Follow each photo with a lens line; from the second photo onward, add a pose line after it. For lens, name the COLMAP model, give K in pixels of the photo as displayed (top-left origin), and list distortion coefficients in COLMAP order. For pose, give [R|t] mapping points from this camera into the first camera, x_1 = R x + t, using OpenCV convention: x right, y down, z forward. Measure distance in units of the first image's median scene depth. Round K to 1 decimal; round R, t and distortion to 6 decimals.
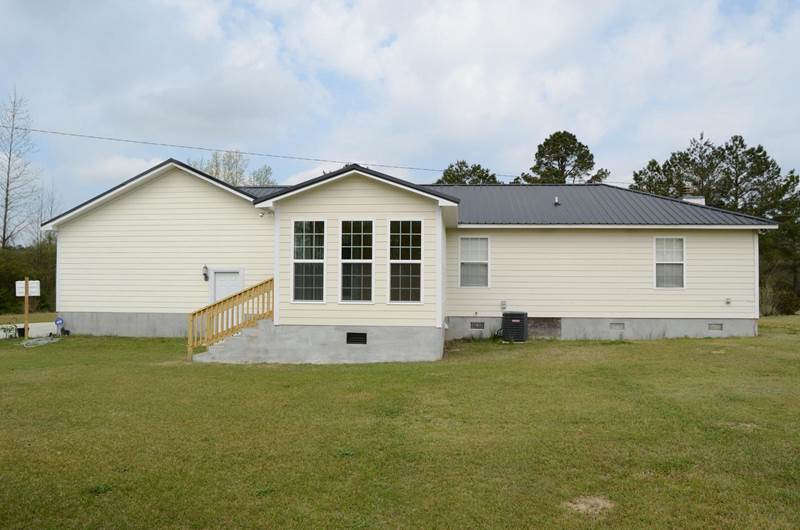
lens RADIAL K [[616.8, 0, 396.8], [0, 616.8, 265.1], [0, 0, 1]] dist [-0.071704, -0.000820]
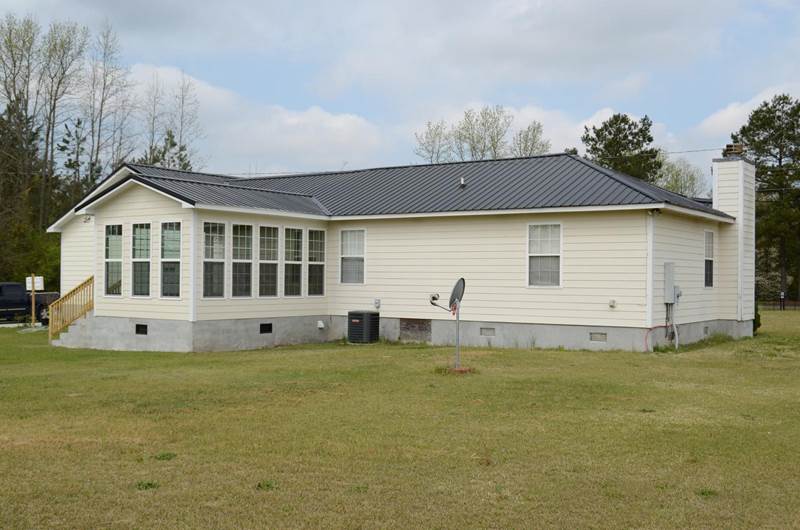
lens RADIAL K [[871.4, 0, 400.0], [0, 871.4, 265.0], [0, 0, 1]] dist [-0.066963, 0.003474]
pose [[0.871234, -0.006101, -0.490830, 1.090364], [0.014088, 0.999822, 0.012578, -0.010166], [0.490666, -0.017873, 0.871164, -0.127488]]
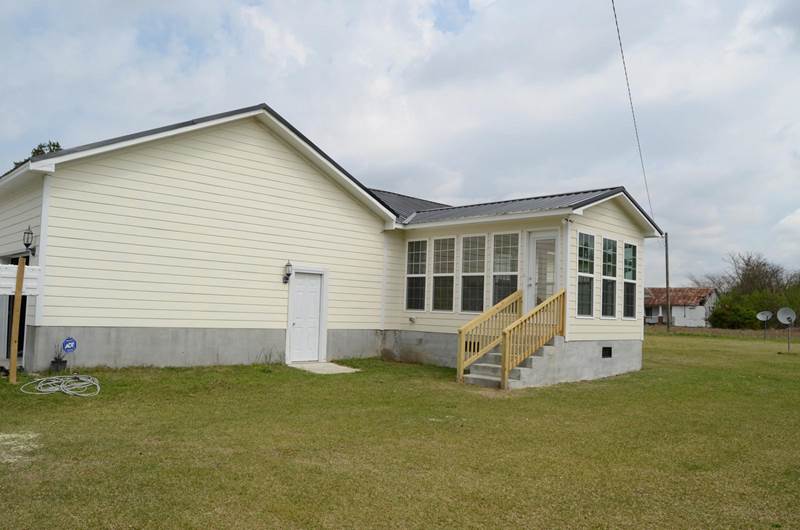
lens RADIAL K [[616.8, 0, 396.8], [0, 616.8, 265.1], [0, 0, 1]] dist [-0.071704, -0.000820]
pose [[0.652913, 0.074921, 0.753719, -1.064458], [-0.061064, 0.997063, -0.046213, 0.040934], [-0.754968, -0.015852, 0.655570, 0.586360]]
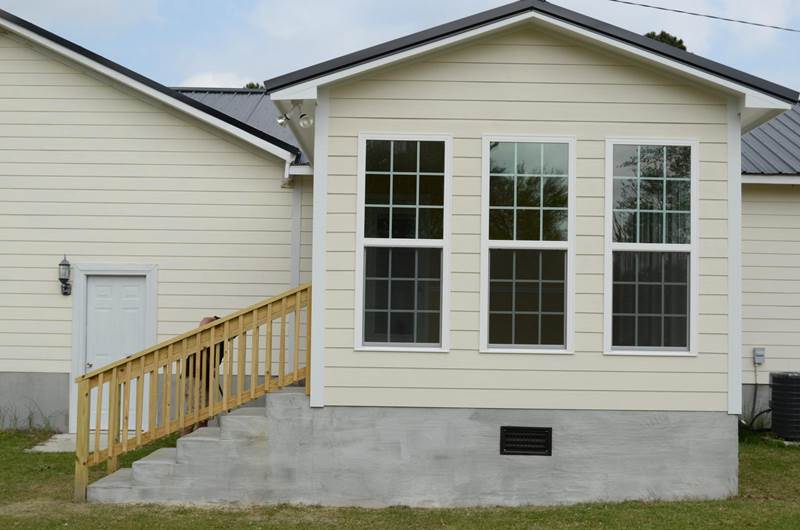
lens RADIAL K [[1108.2, 0, 400.0], [0, 1108.2, 265.0], [0, 0, 1]] dist [-0.020246, -0.009616]
pose [[0.995698, 0.014766, 0.091469, -0.207972], [-0.013453, 0.999798, -0.014948, 0.018115], [-0.091671, 0.013653, 0.995696, 0.298986]]
